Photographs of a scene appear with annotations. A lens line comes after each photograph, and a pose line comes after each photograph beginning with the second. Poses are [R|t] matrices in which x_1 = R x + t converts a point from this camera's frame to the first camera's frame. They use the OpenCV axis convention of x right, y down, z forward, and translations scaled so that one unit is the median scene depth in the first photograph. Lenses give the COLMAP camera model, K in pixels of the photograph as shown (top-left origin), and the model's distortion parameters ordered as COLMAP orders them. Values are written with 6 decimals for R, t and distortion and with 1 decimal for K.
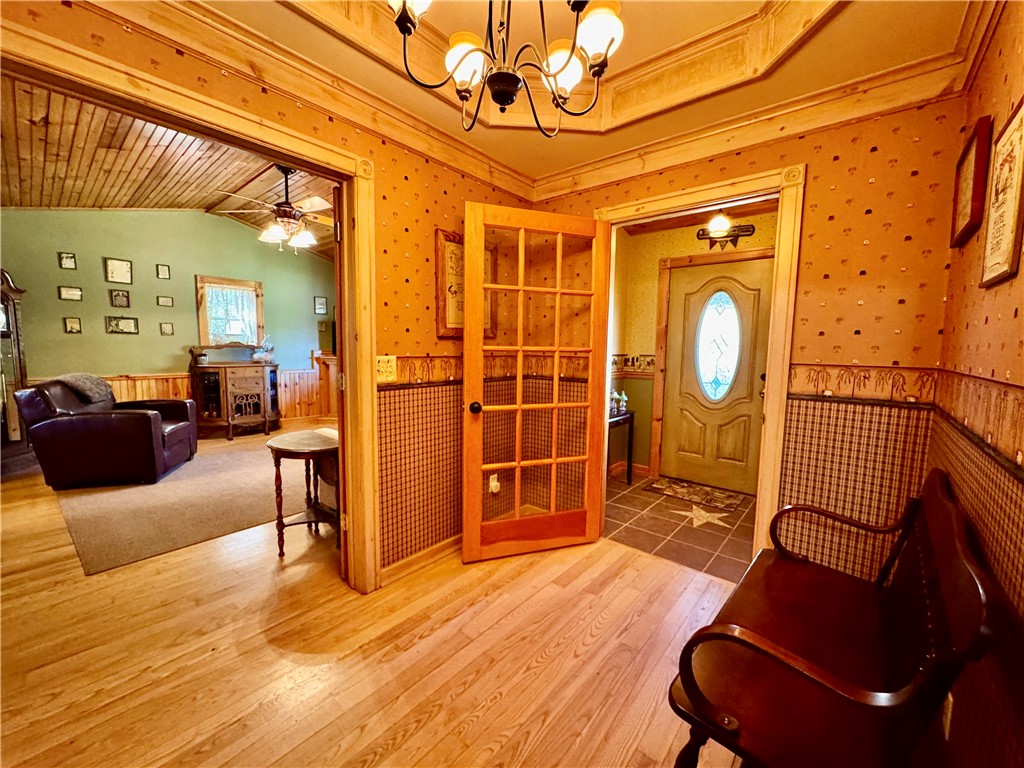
lens RADIAL K [[408.8, 0, 512.0], [0, 408.8, 384.0], [0, 0, 1]] dist [0.000878, -0.000846]
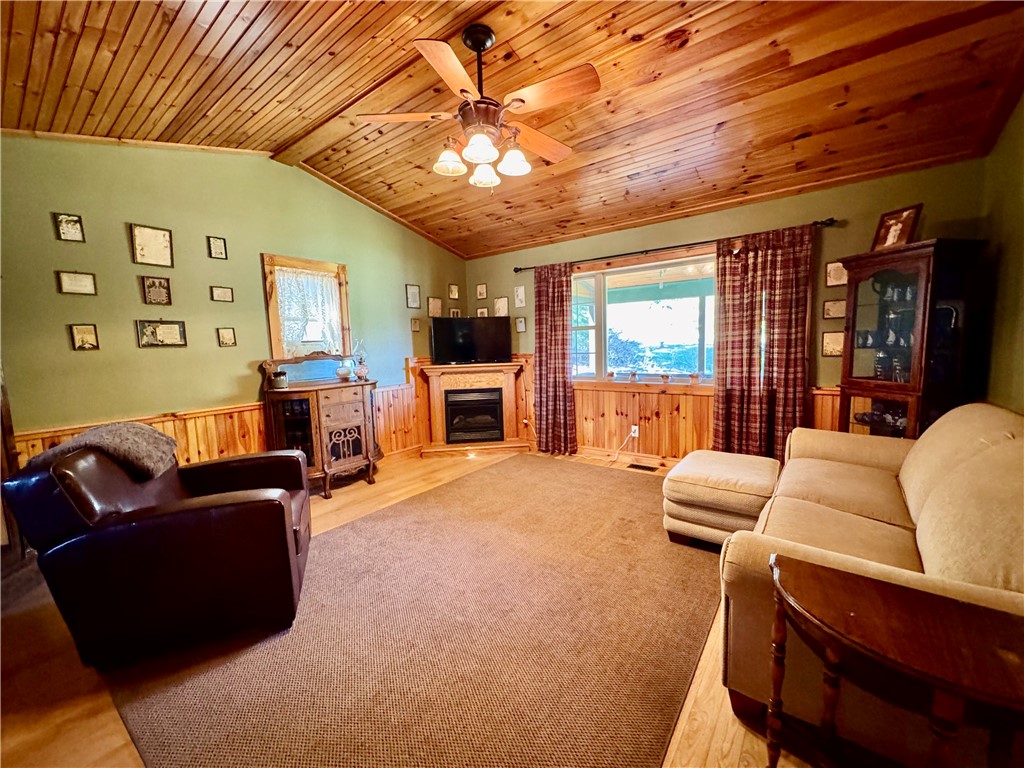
lens RADIAL K [[408.8, 0, 512.0], [0, 408.8, 384.0], [0, 0, 1]] dist [0.000878, -0.000846]
pose [[0.997616, -0.052710, 0.044547, -0.421664], [0.052334, 0.998584, 0.009562, -0.041931], [-0.044987, -0.007208, 0.998962, 0.328859]]
